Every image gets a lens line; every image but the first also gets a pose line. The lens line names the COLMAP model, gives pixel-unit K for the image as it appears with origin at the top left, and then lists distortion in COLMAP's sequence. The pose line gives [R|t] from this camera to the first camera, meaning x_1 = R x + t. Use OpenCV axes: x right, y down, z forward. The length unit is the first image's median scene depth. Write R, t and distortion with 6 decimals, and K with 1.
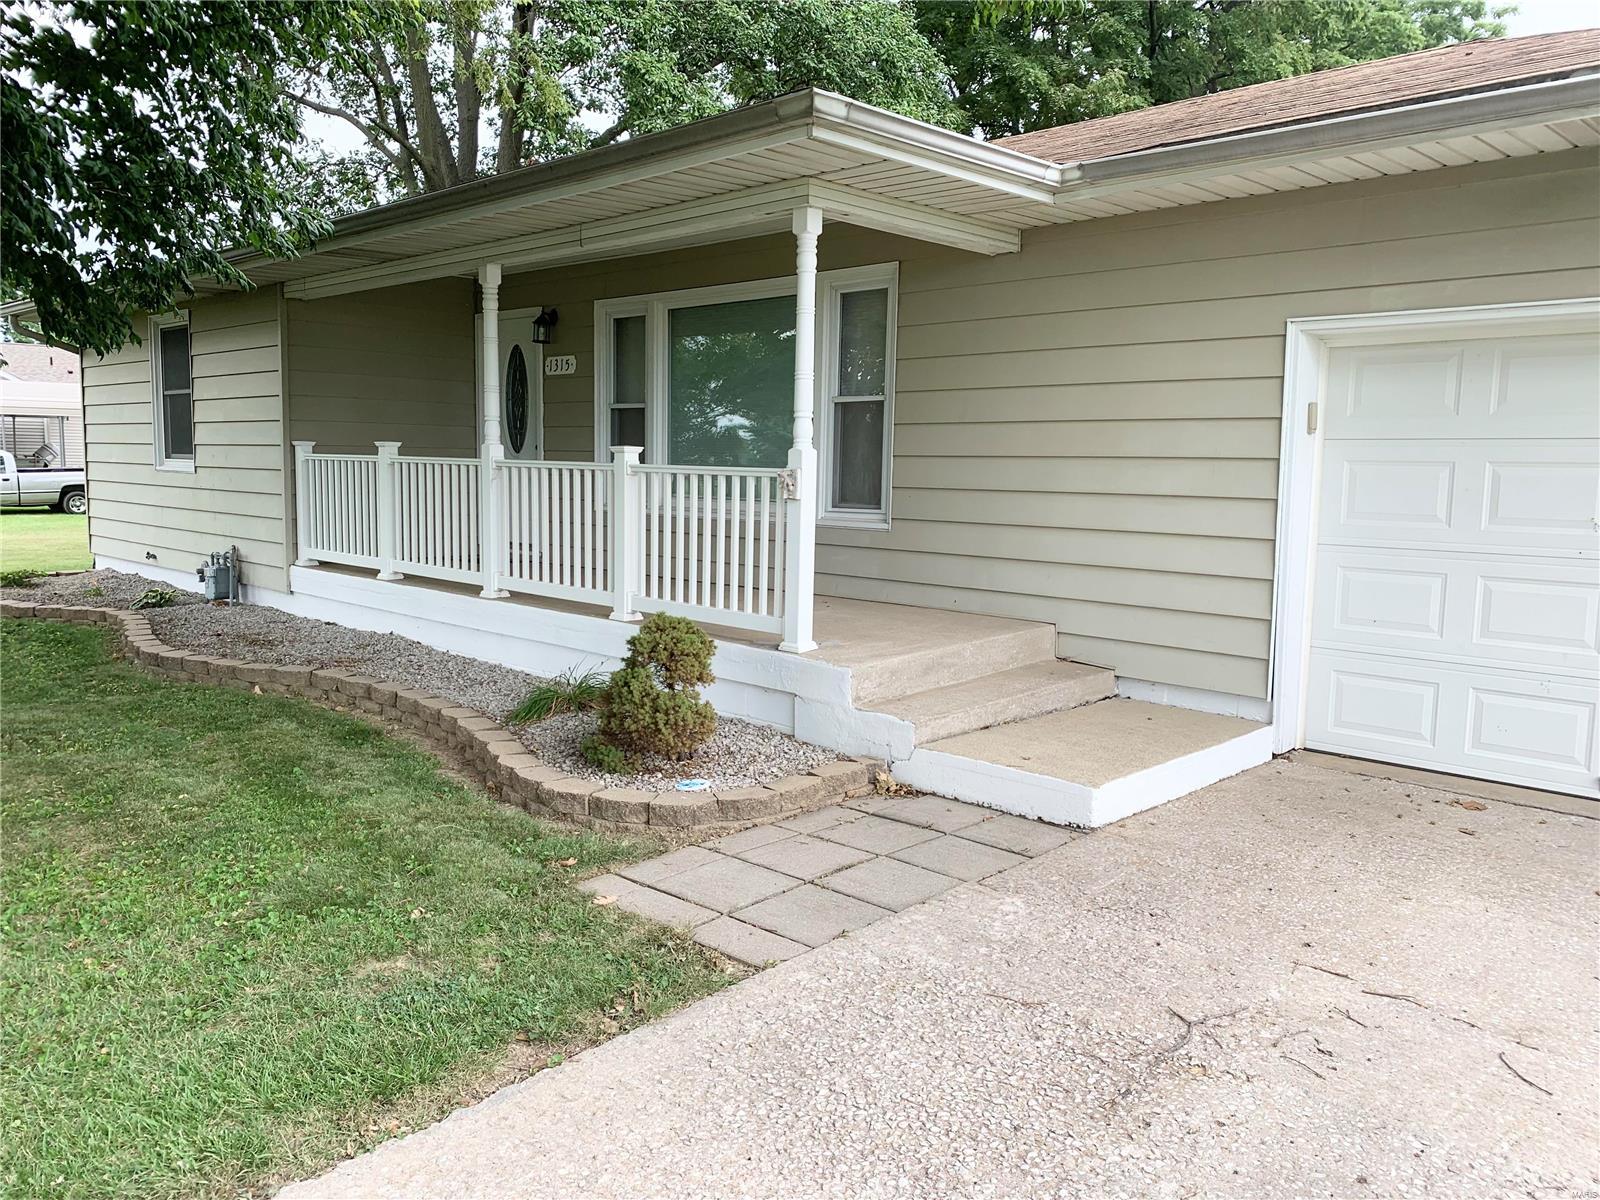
lens RADIAL K [[1225.0, 0, 799.2], [0, 1225.0, 604.4], [0, 0, 1]] dist [0.008798, -0.001768]
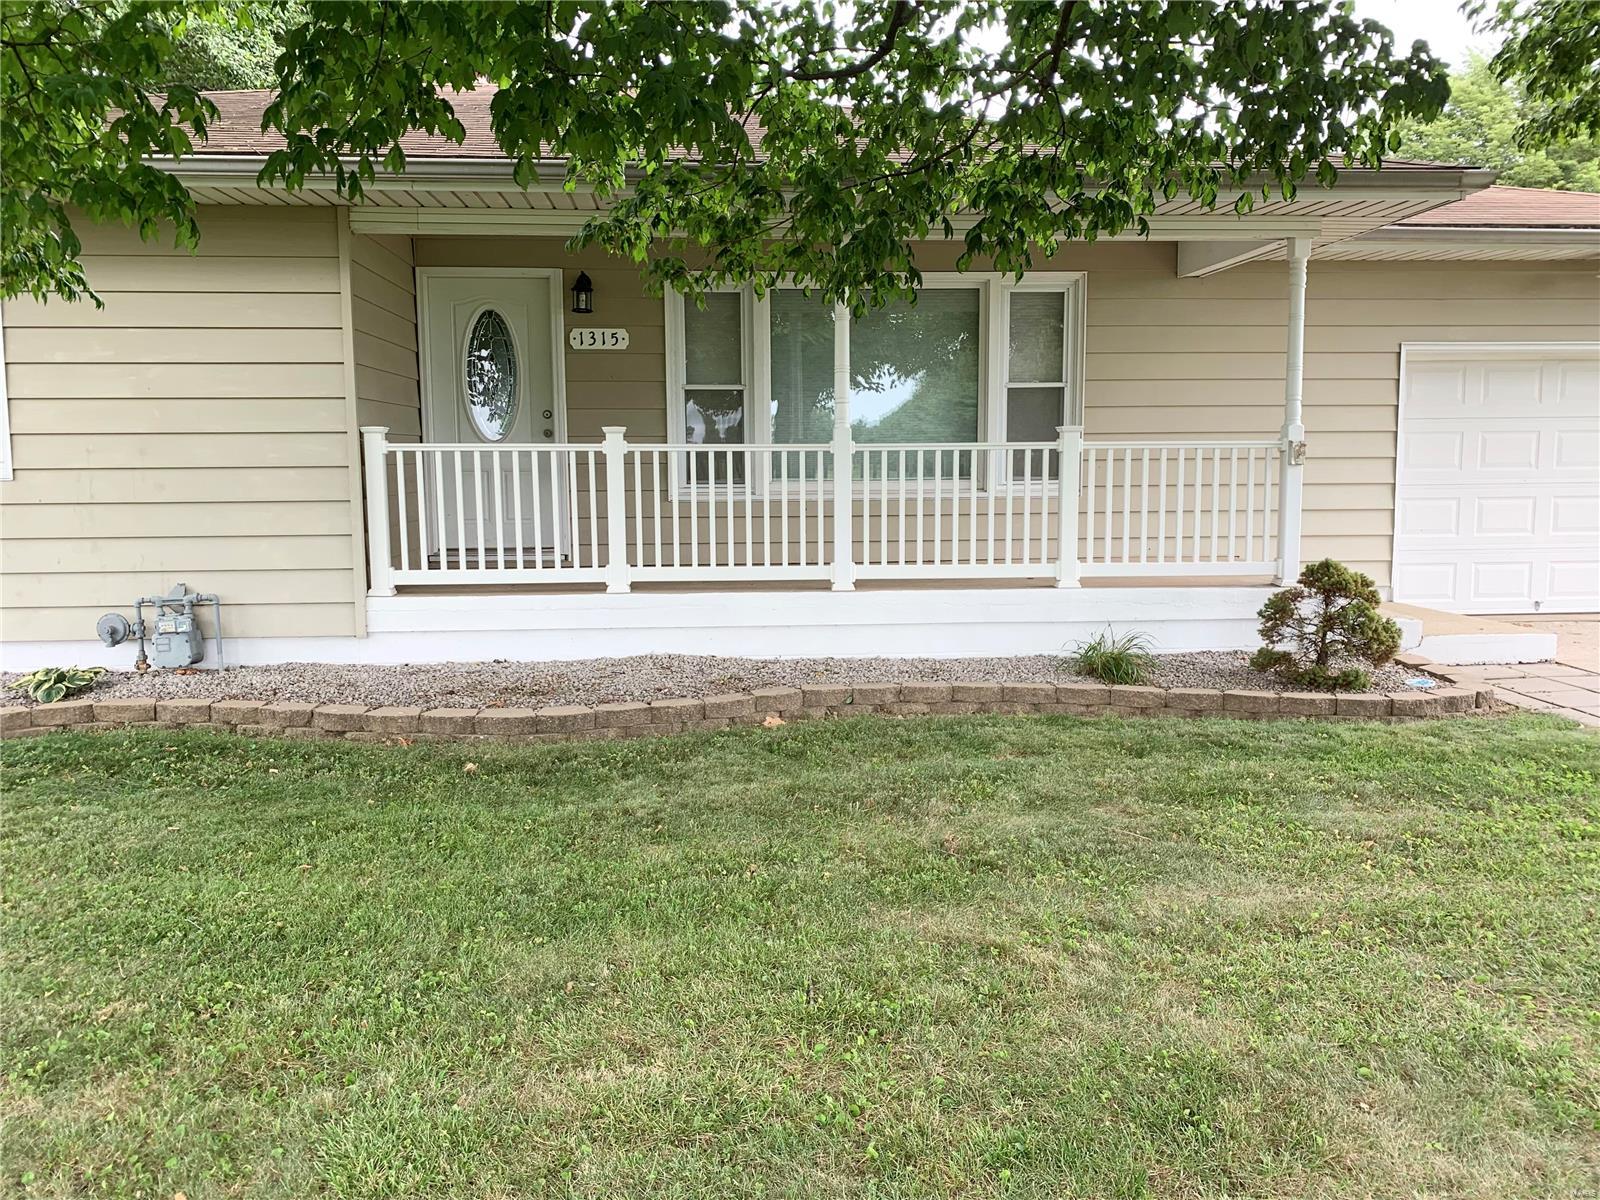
lens RADIAL K [[1225.0, 0, 800.3], [0, 1225.0, 594.4], [0, 0, 1]] dist [0.008798, -0.001768]
pose [[0.656061, -0.106603, 0.747141, -0.963716], [0.107976, 0.993048, 0.046877, -0.049677], [-0.746944, 0.049919, 0.663011, 0.403575]]
